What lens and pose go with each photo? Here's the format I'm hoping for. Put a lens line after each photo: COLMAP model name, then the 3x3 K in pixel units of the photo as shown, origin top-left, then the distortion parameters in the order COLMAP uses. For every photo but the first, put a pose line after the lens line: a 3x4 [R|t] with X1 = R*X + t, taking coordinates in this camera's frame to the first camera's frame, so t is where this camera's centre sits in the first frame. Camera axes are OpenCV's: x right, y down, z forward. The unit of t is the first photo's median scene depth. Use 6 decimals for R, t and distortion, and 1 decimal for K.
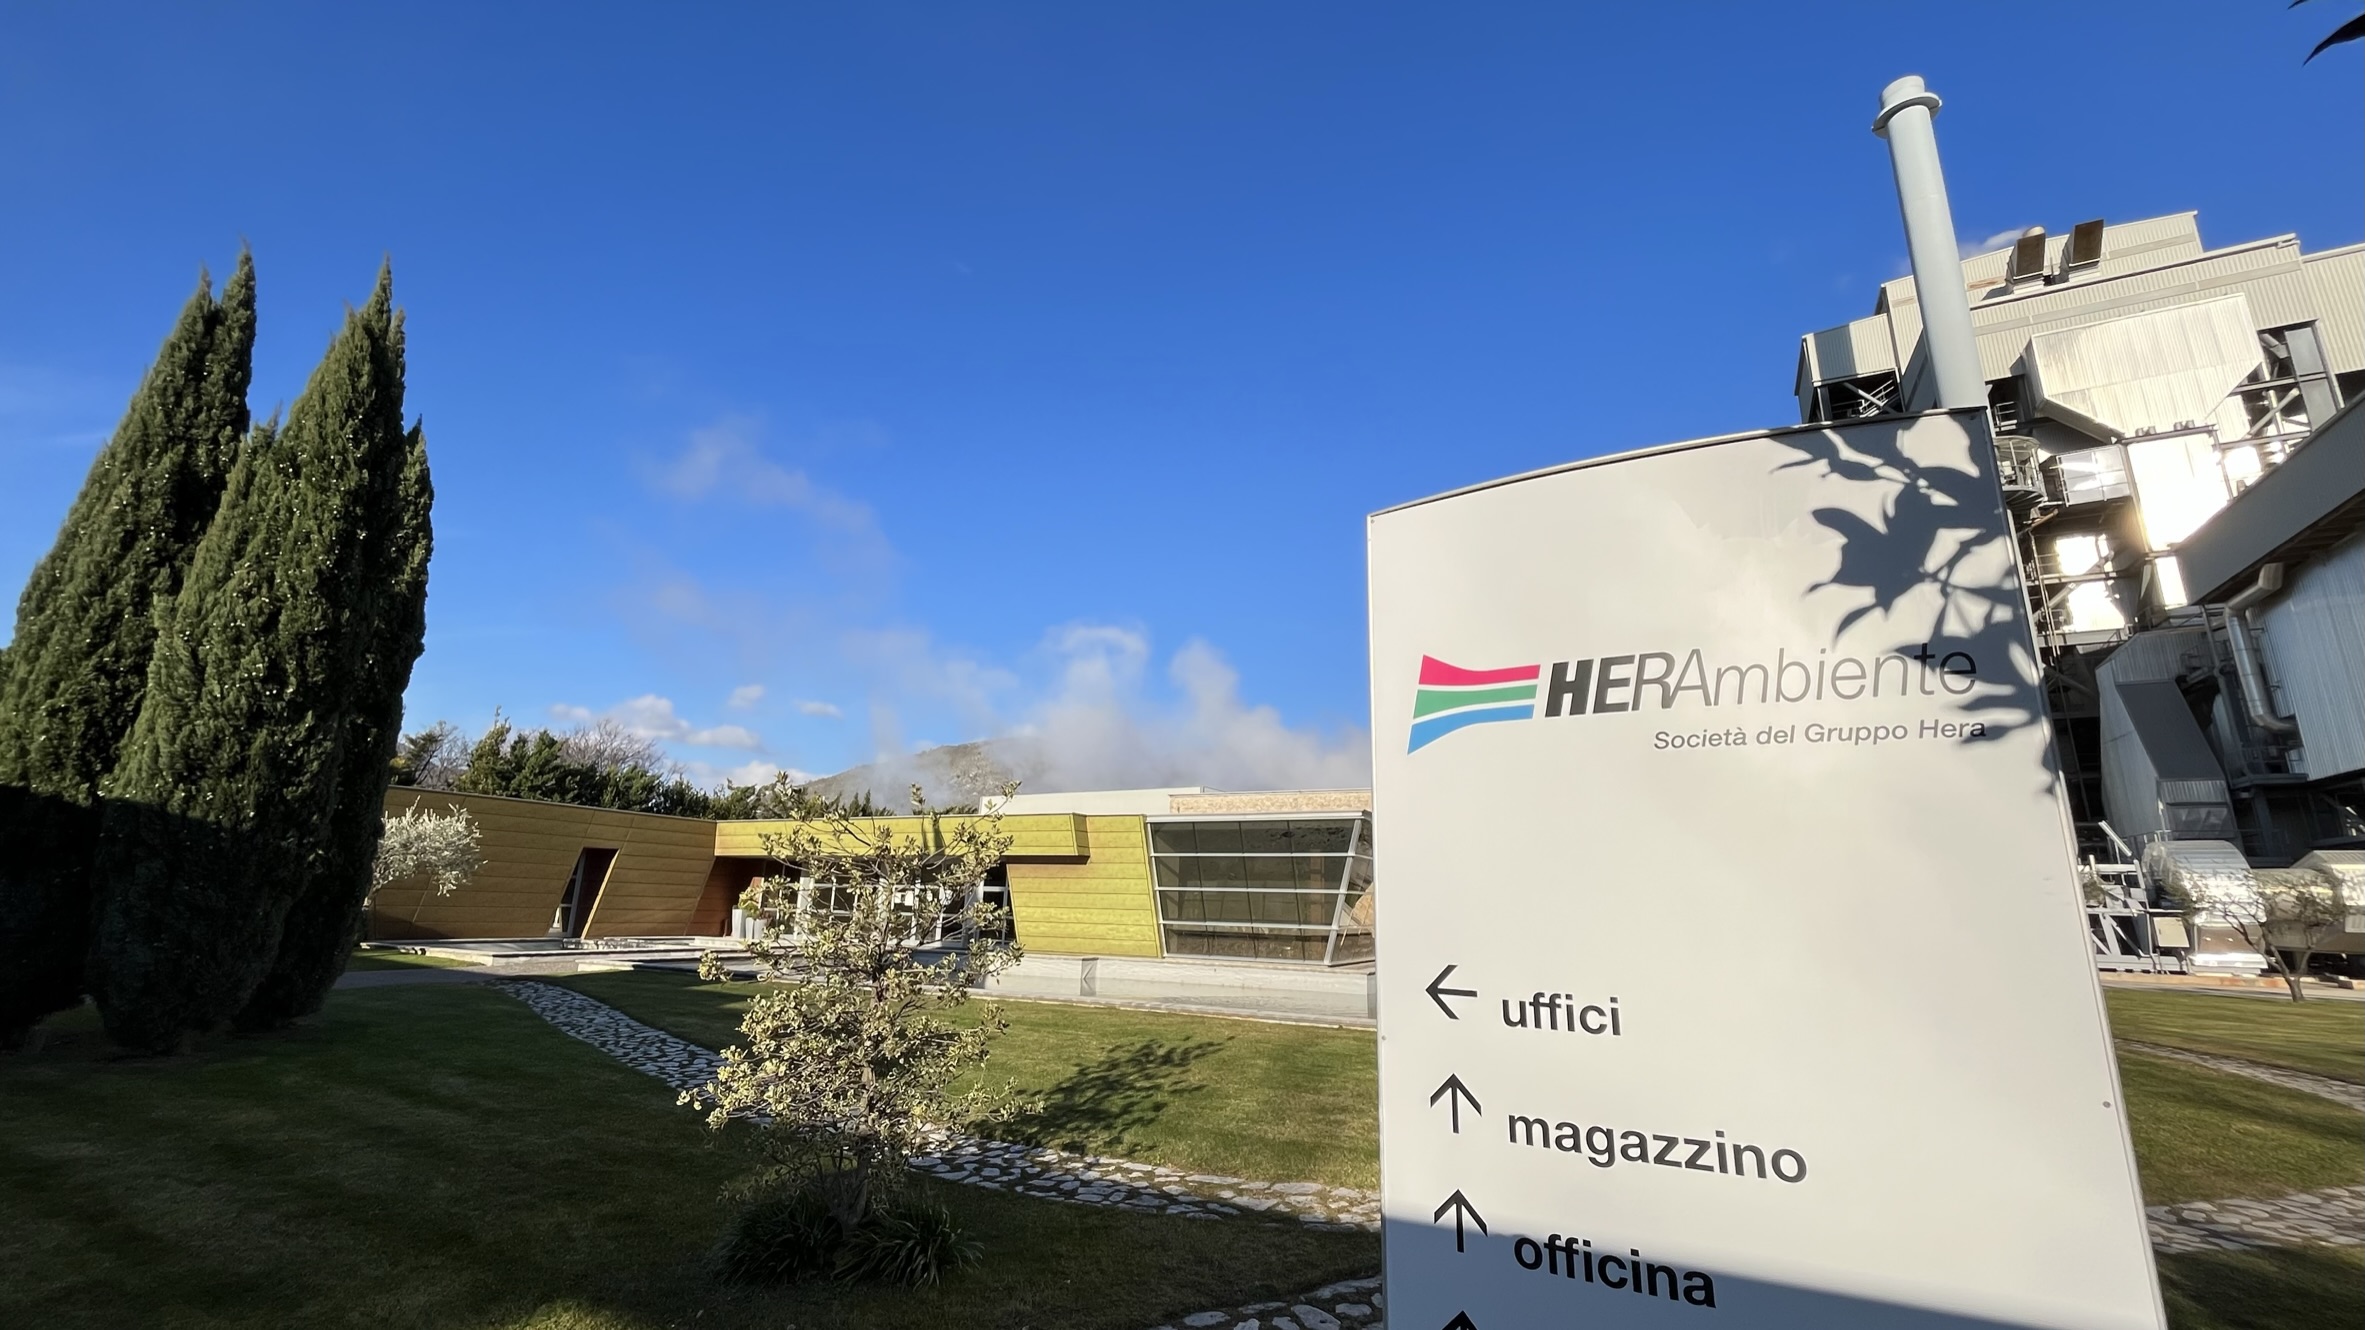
lens RADIAL K [[951.3, 0, 1178.0], [0, 951.3, 667.4], [0, 0, 1]] dist [-0.001996, -0.000139]
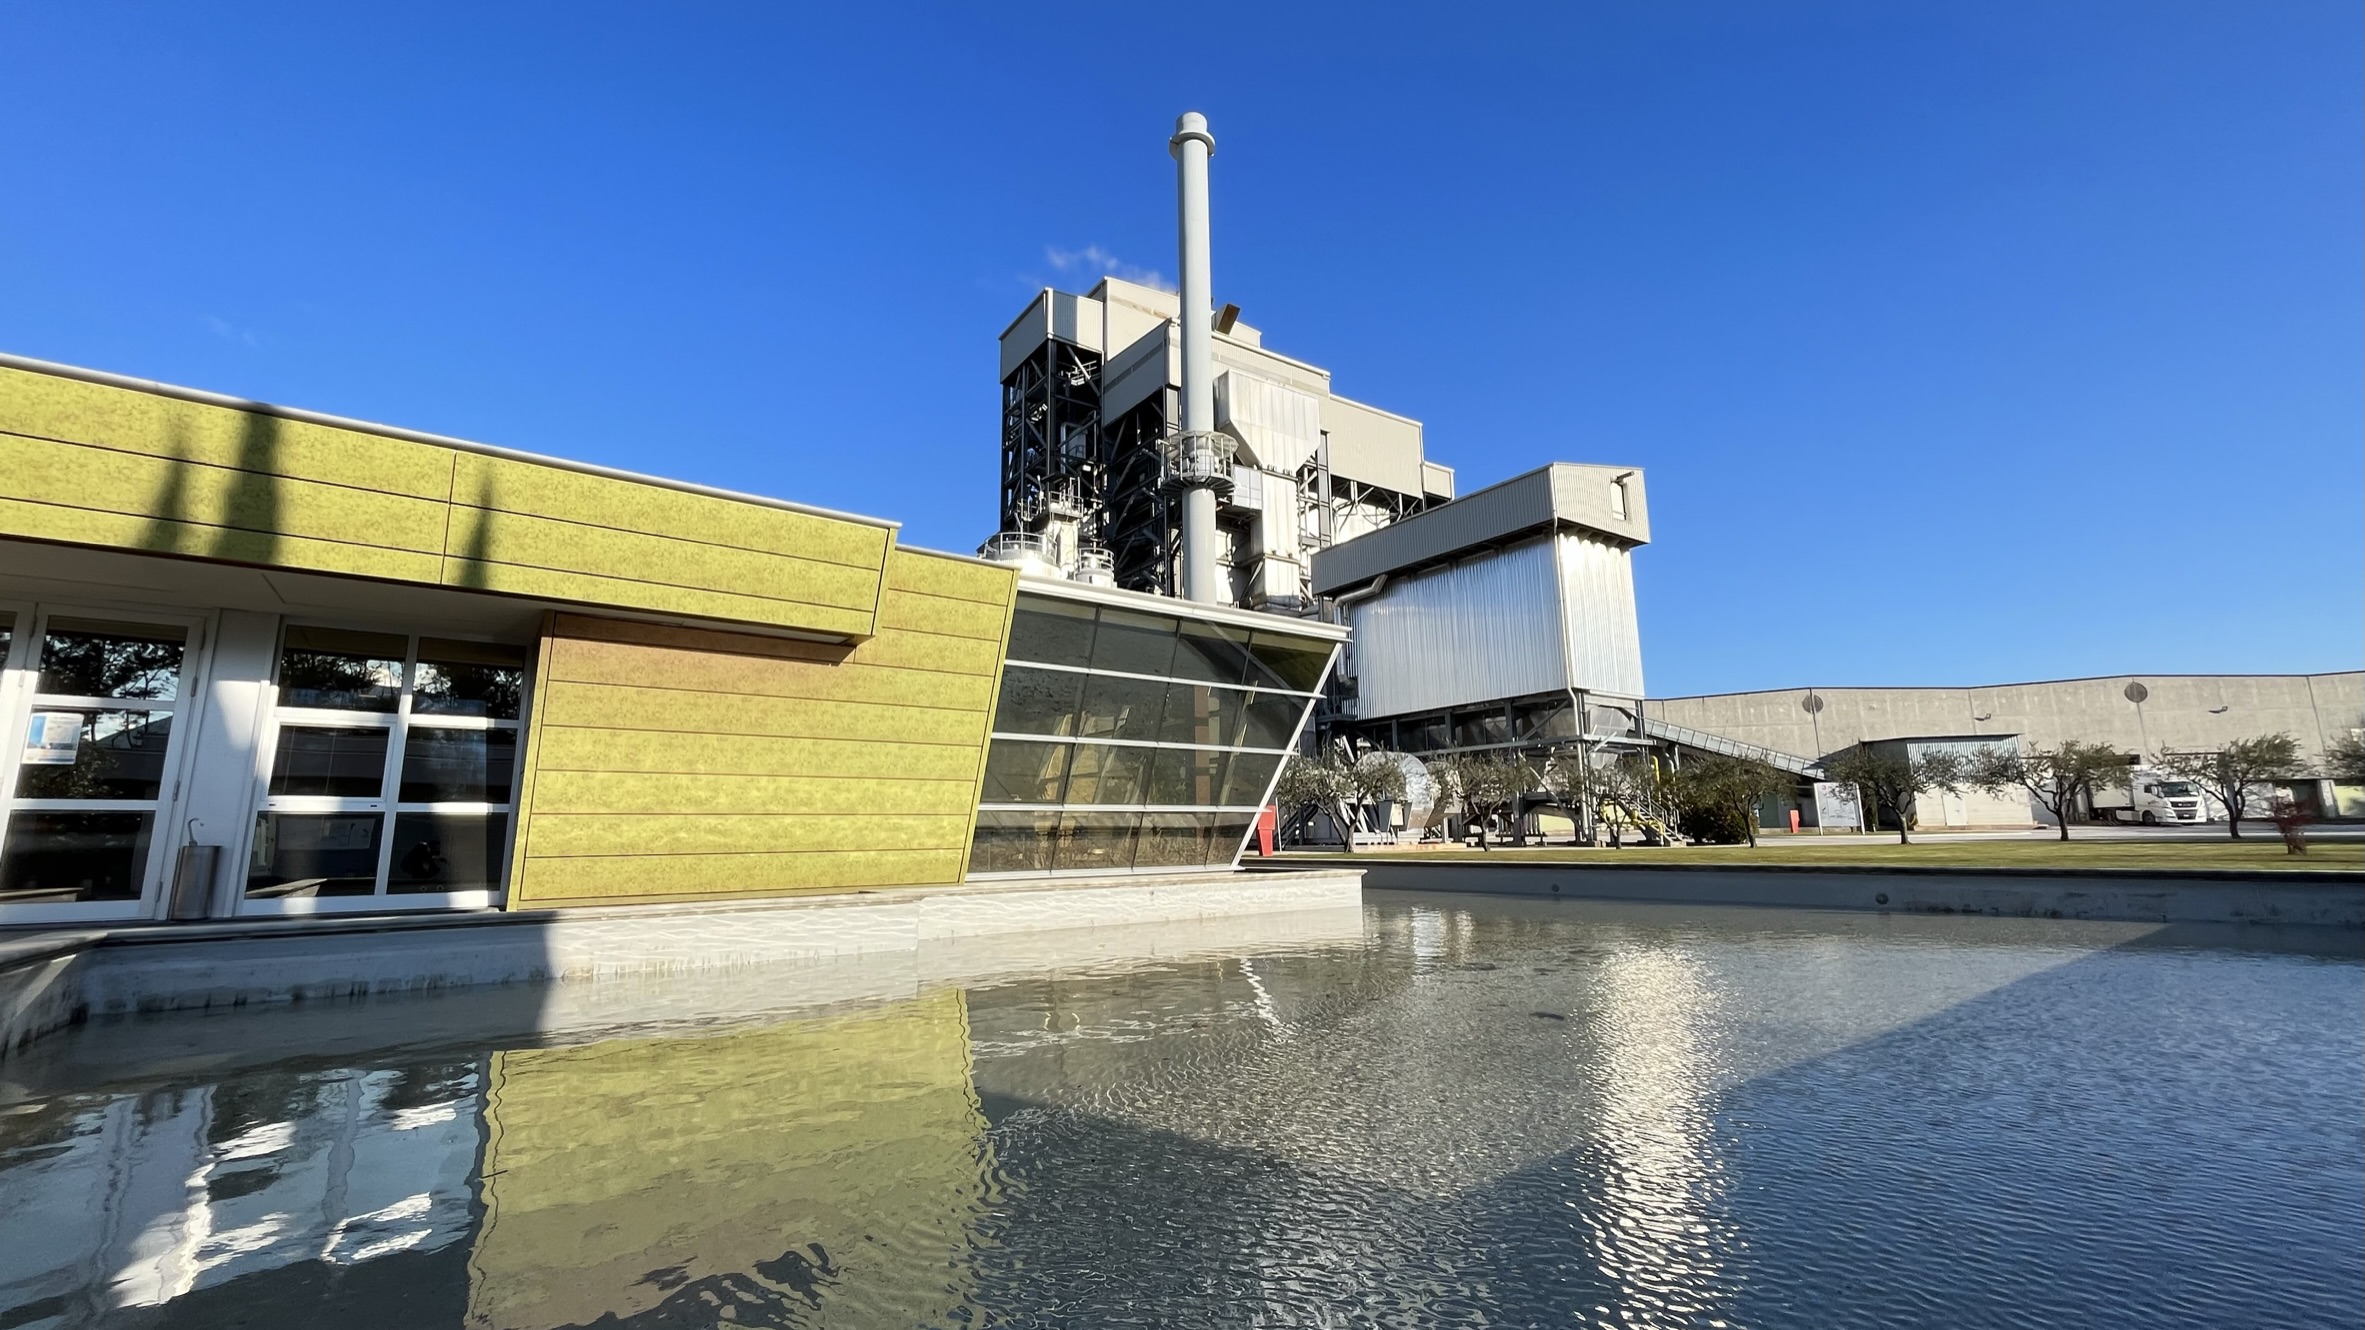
lens RADIAL K [[951.3, 0, 1178.0], [0, 951.3, 667.4], [0, 0, 1]] dist [-0.001996, -0.000139]
pose [[0.440826, 0.127267, 0.888524, -0.360862], [-0.191922, 0.980369, -0.045203, 0.188562], [-0.876834, -0.150601, 0.456597, 0.662769]]
